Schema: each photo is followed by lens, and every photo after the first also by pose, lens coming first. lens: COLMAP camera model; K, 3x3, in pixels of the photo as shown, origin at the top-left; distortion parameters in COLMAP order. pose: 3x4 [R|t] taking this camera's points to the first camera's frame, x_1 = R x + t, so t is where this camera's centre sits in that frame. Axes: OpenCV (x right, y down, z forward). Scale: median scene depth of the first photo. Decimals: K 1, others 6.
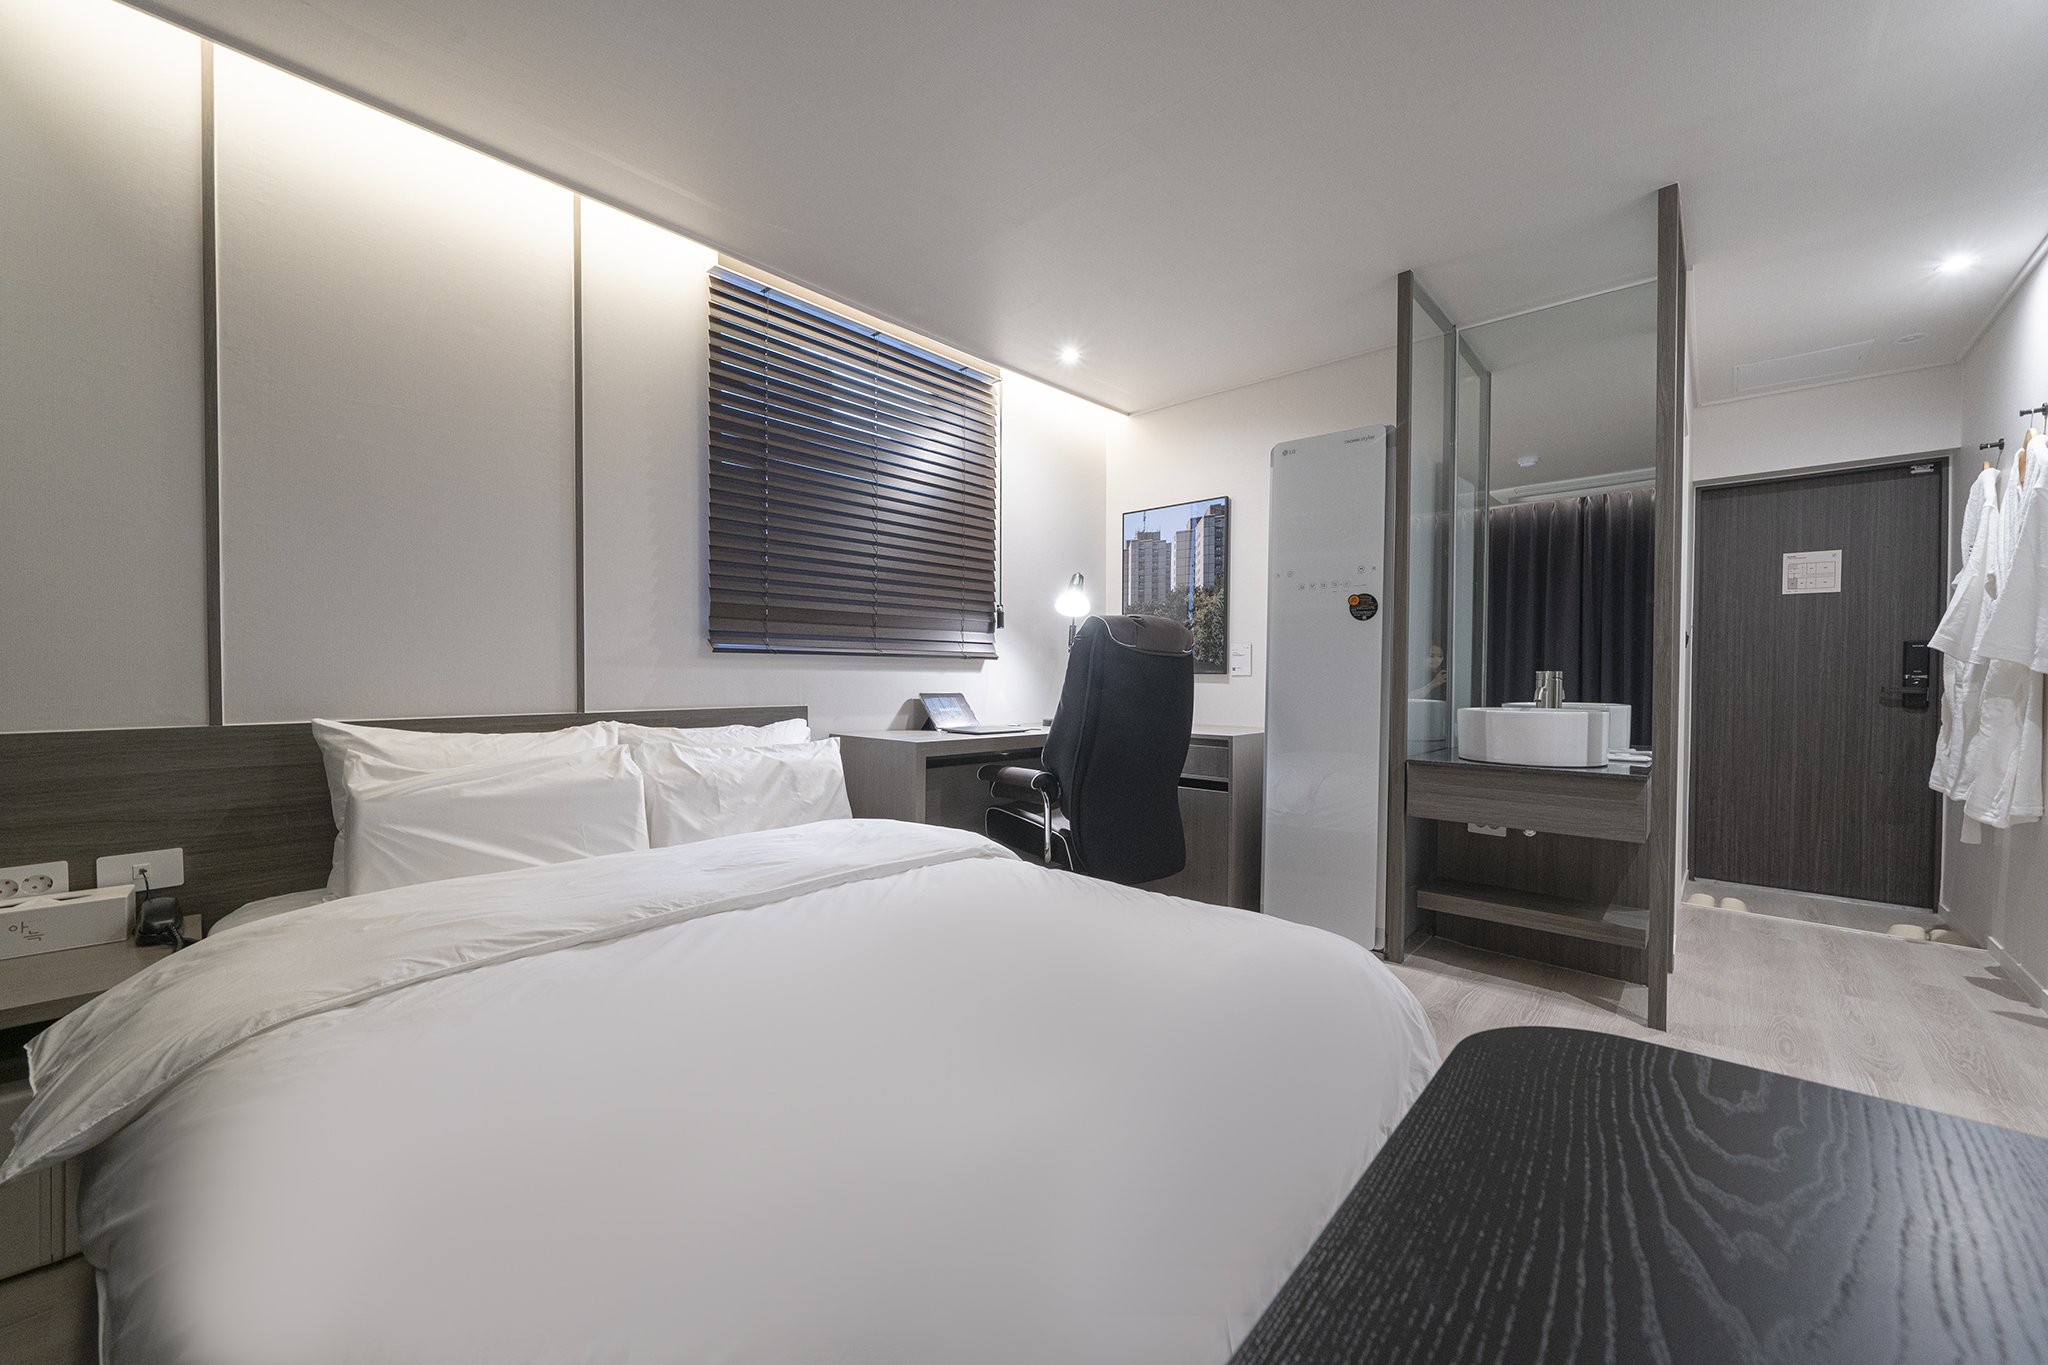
lens RADIAL K [[757.8, 0, 1024.0], [0, 757.8, 682.5], [0, 0, 1]] dist [-0.002266, 0.000052]
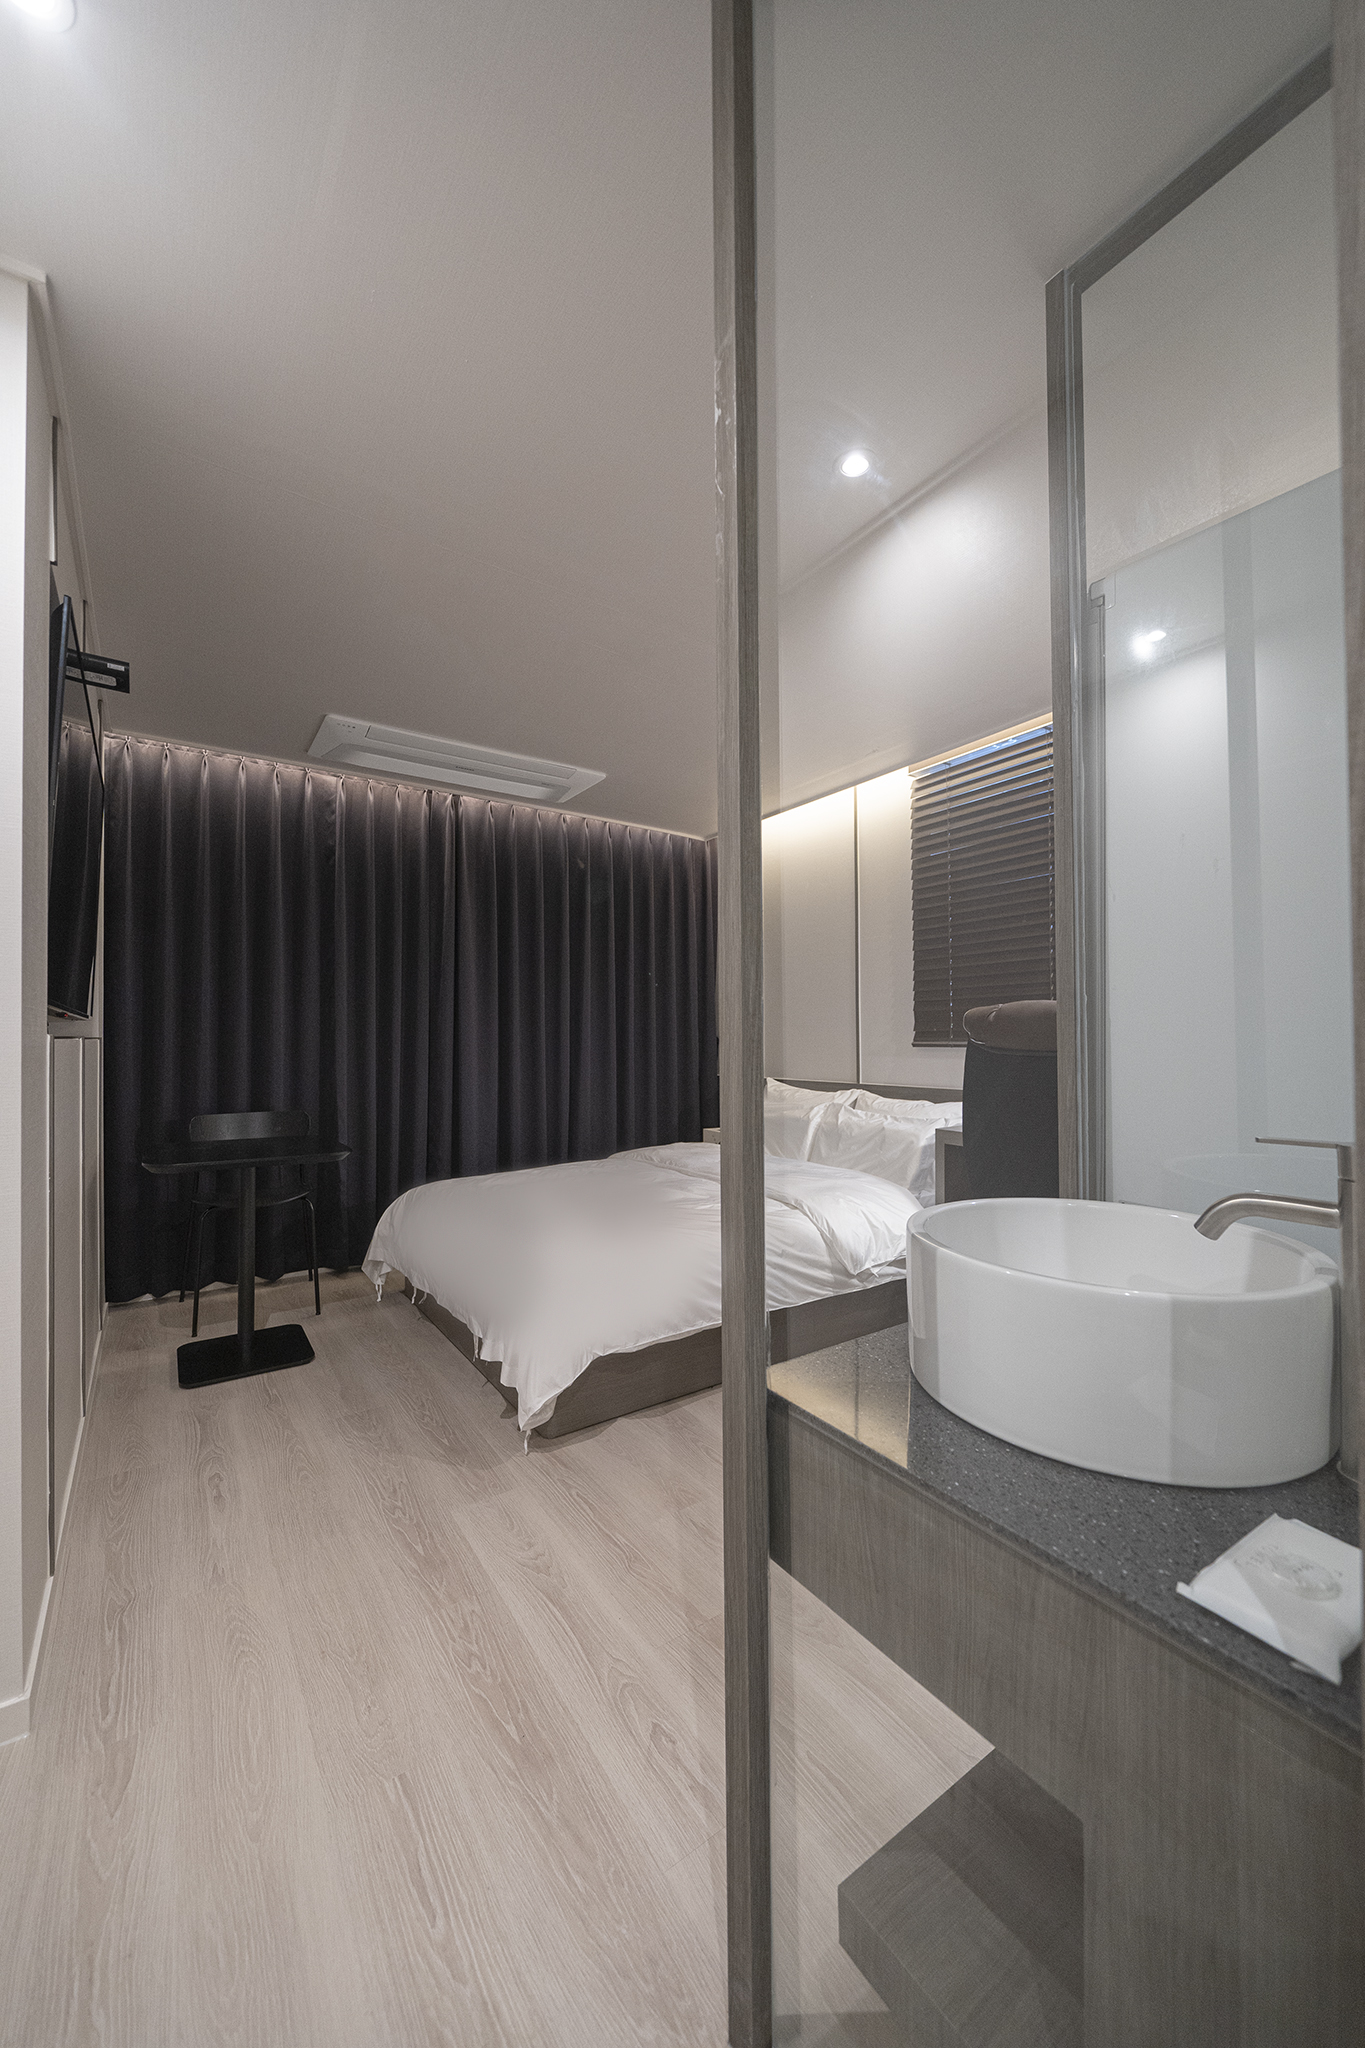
lens RADIAL K [[757.8, 0, 682.5], [0, 757.8, 1024.0], [0, 0, 1]] dist [-0.002266, 0.000052]
pose [[-0.225256, -0.018958, -0.974115, 1.032926], [-0.000946, 0.999814, -0.019239, -0.052646], [0.974299, -0.003412, -0.225232, 0.869369]]
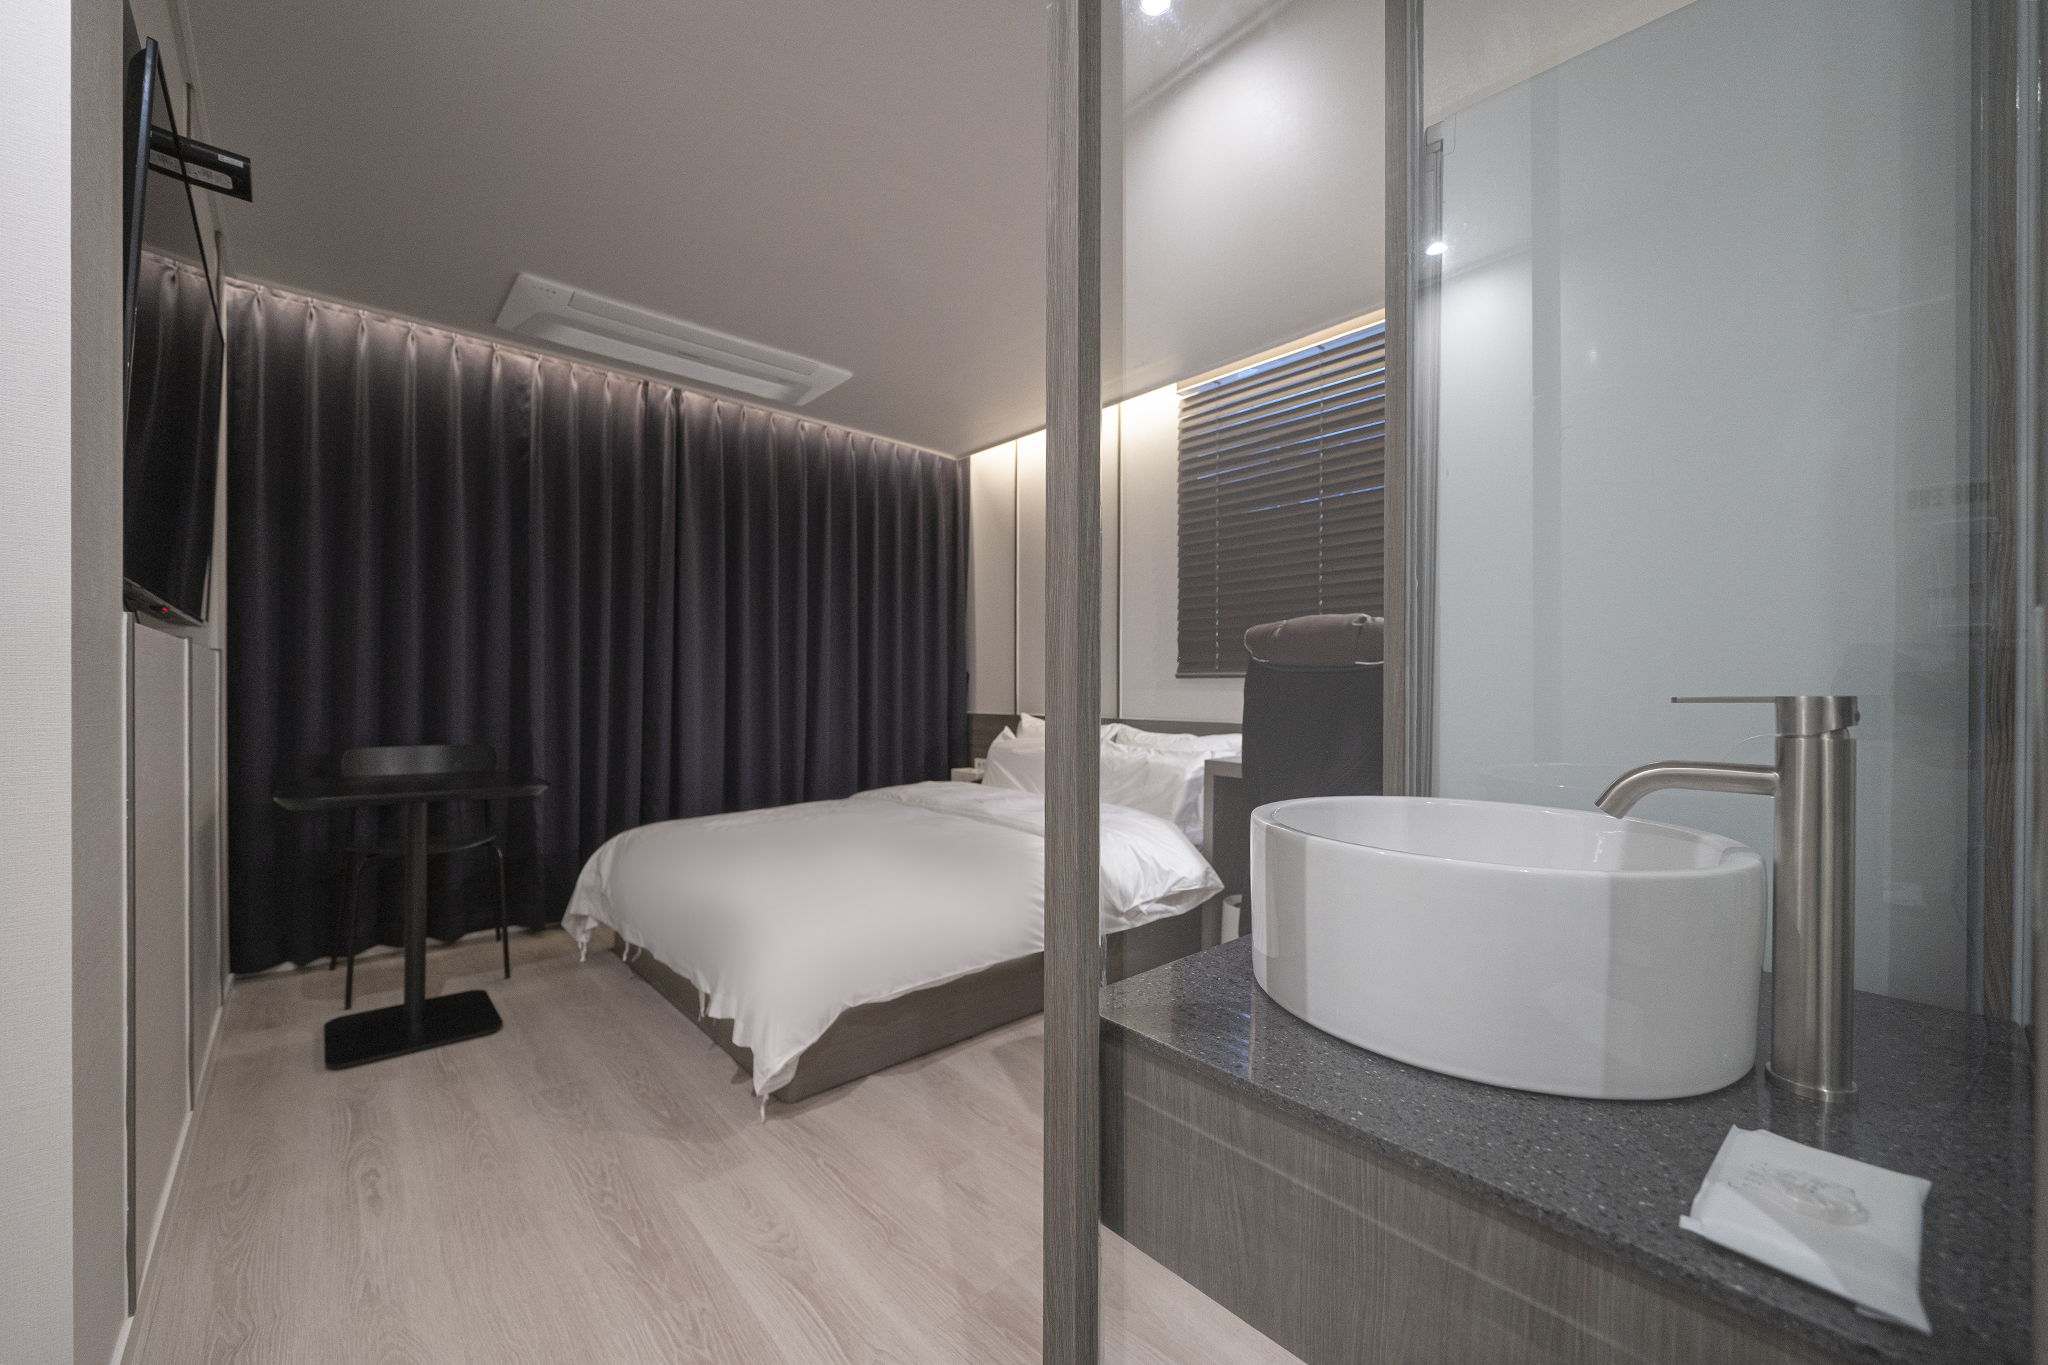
lens RADIAL K [[791.4, 0, 1024.0], [0, 791.4, 682.5], [0, 0, 1]] dist [0.000813, 0.000073]
pose [[-0.098563, -0.003647, -0.995124, 0.993349], [-0.011529, 0.999930, -0.002522, -0.024737], [0.995064, 0.011224, -0.098598, 0.838922]]
